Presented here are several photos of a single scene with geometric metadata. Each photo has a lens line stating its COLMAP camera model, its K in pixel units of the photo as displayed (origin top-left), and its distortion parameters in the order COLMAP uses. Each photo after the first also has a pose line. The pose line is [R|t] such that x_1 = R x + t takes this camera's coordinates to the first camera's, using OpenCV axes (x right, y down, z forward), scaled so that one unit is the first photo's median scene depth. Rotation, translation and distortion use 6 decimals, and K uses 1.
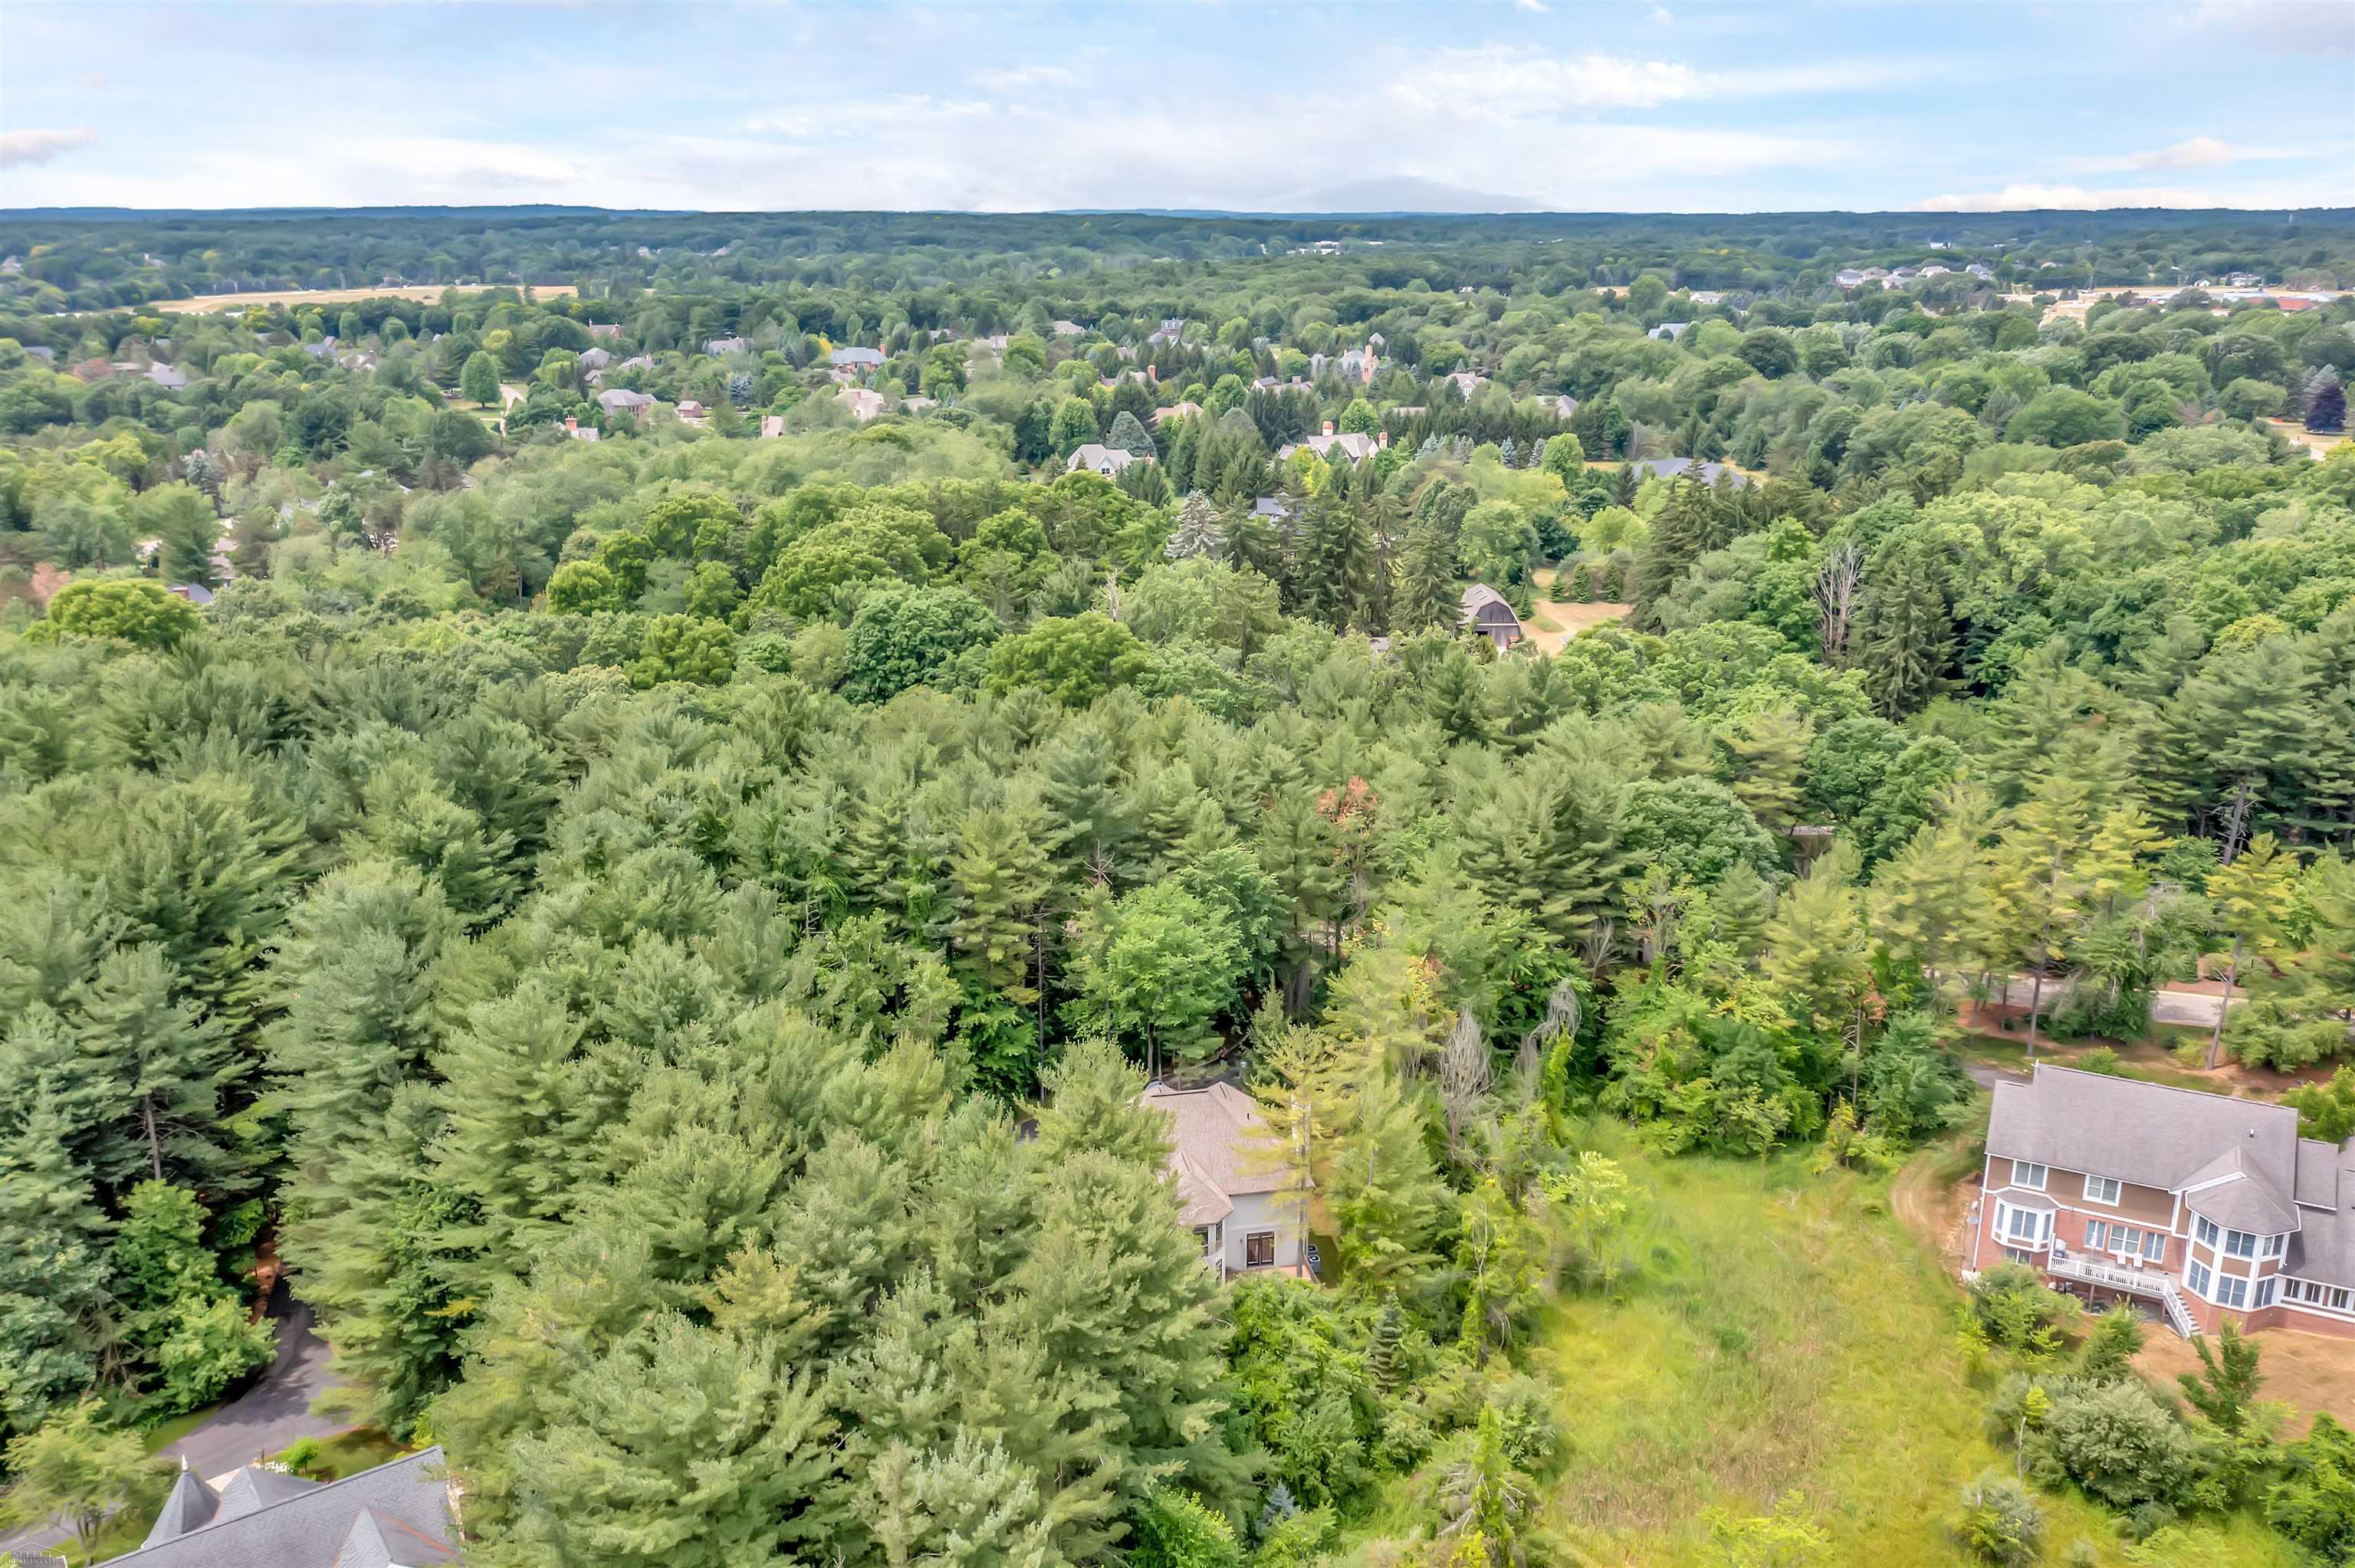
lens RADIAL K [[1943.1, 0, 1177.5], [0, 1943.1, 784.0], [0, 0, 1]] dist [0.001444, 0.023726]
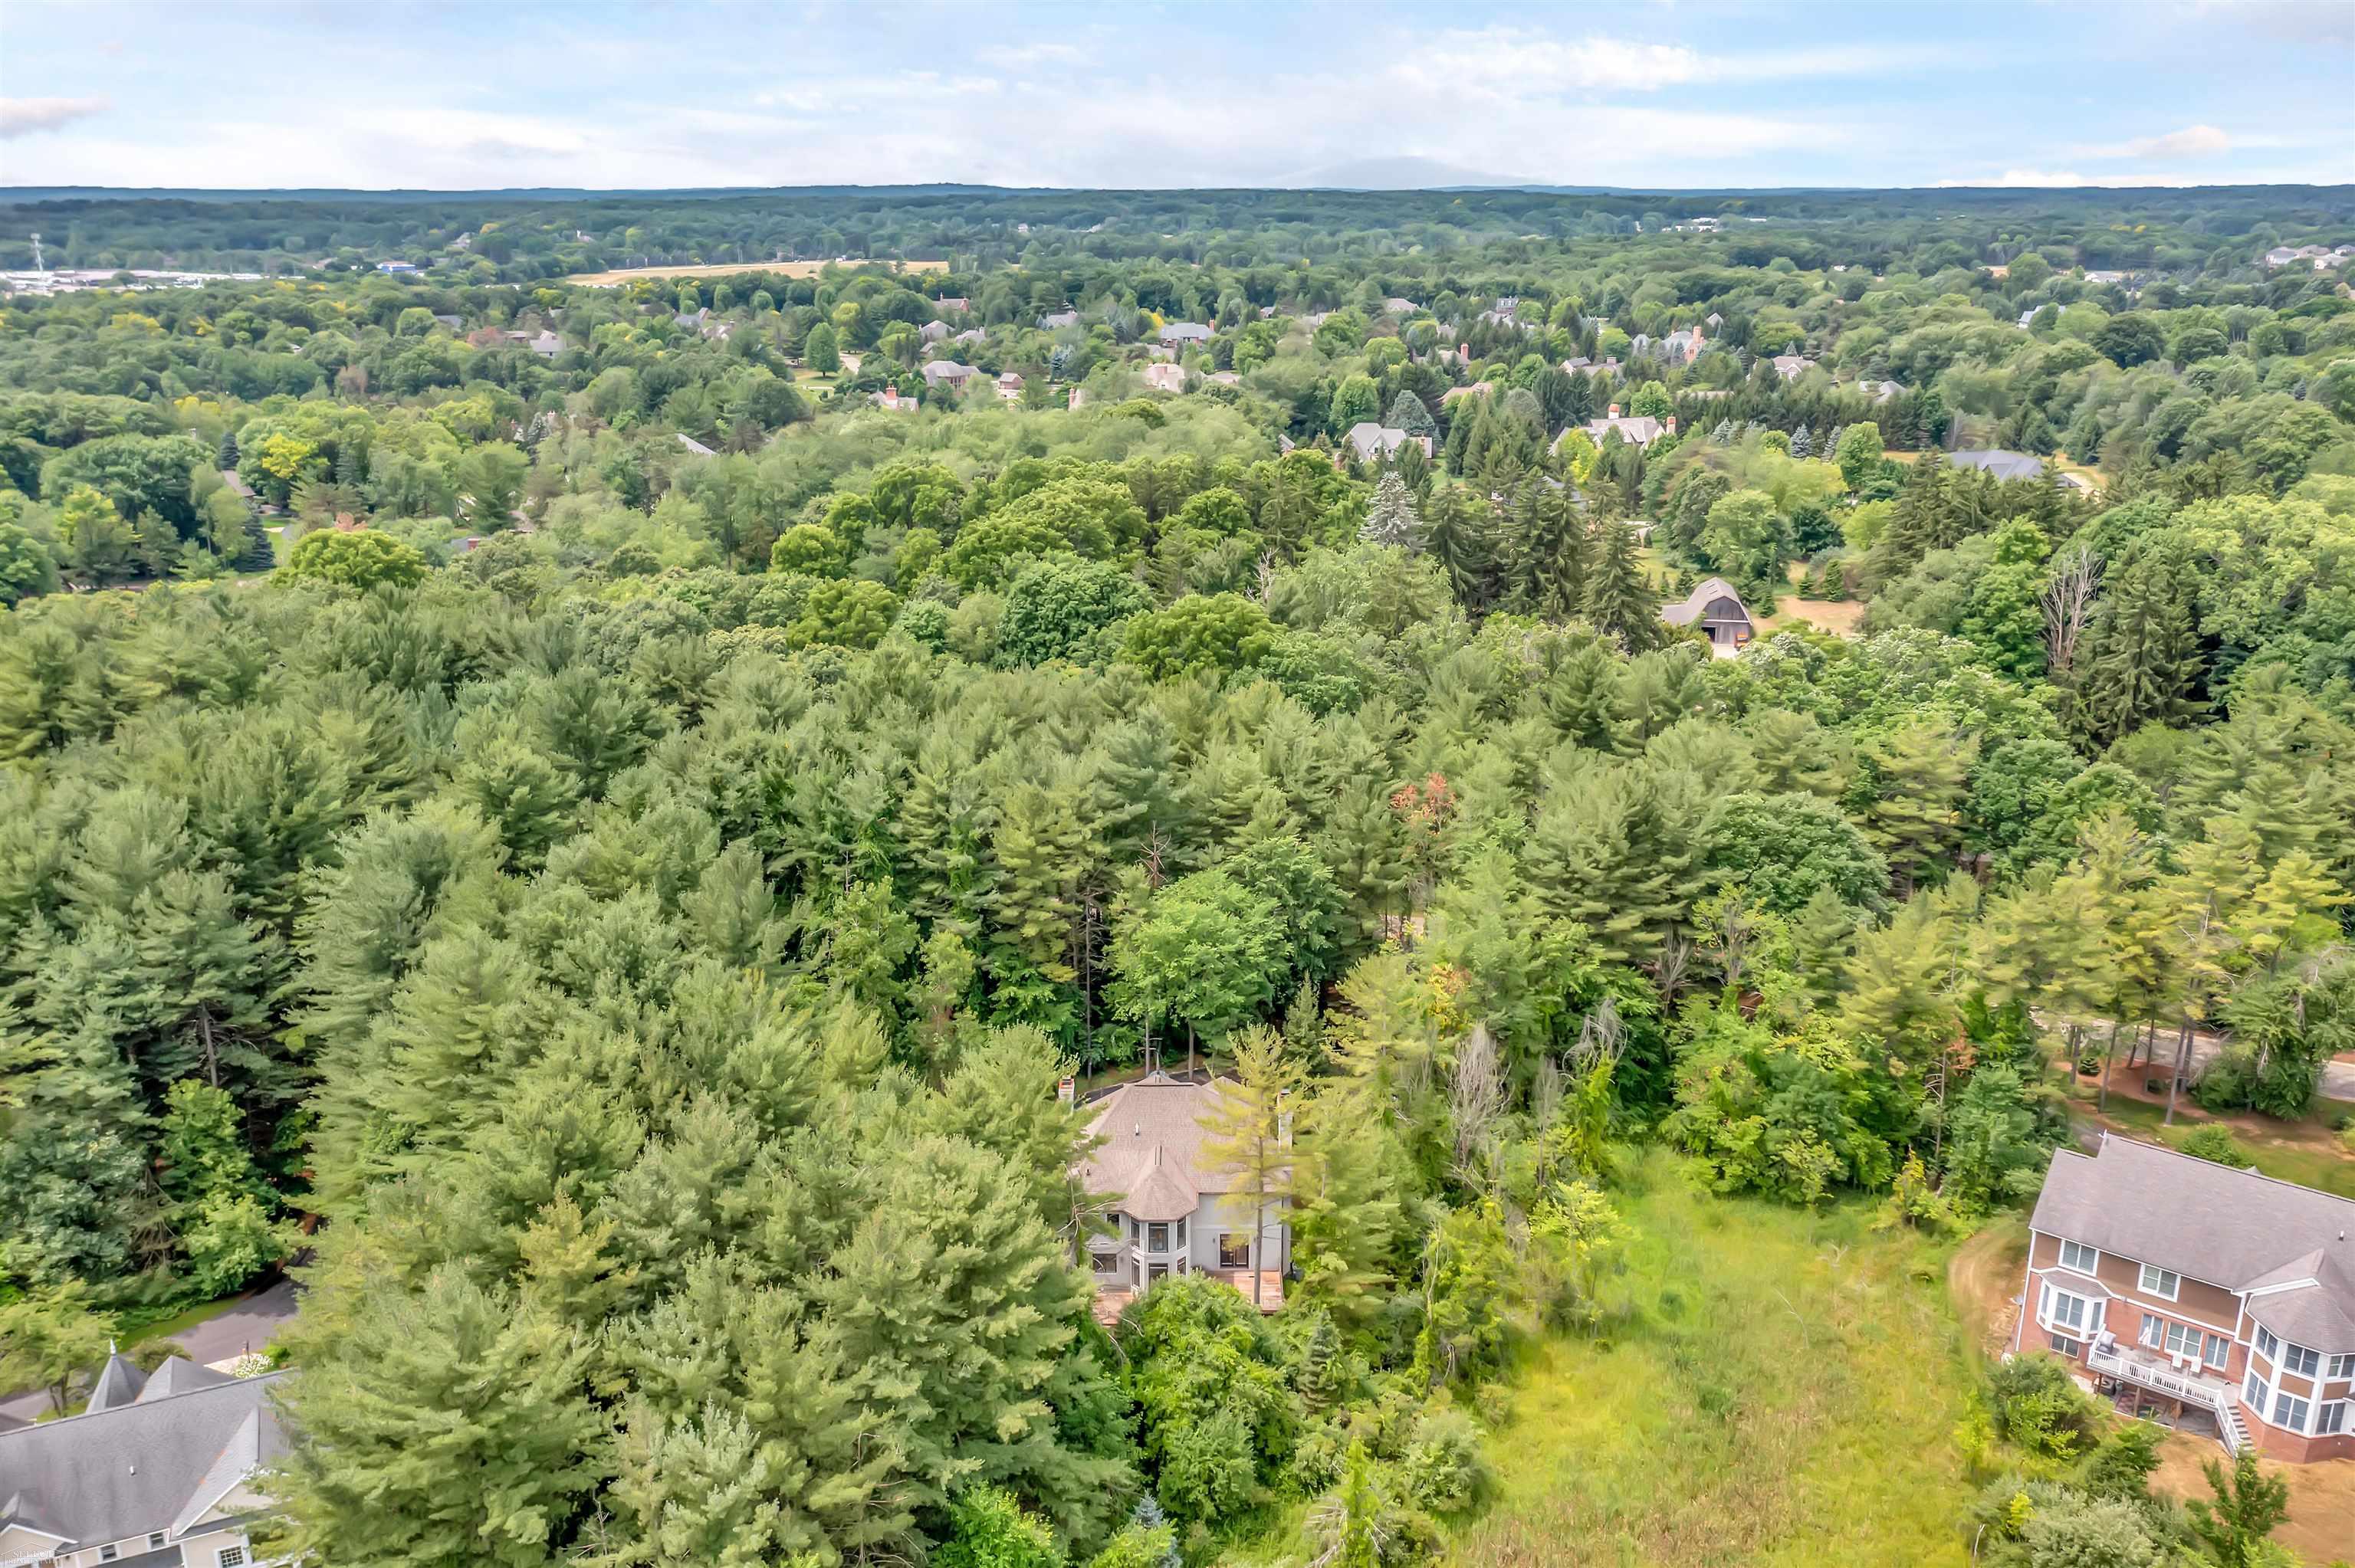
lens RADIAL K [[1922.5, 0, 1177.5], [0, 1922.5, 784.0], [0, 0, 1]] dist [0.006331, 0.009050]
pose [[0.979870, 0.056390, -0.191507, 0.154076], [-0.053803, 0.998377, 0.018687, -0.009436], [0.192249, -0.008007, 0.981313, 0.038975]]
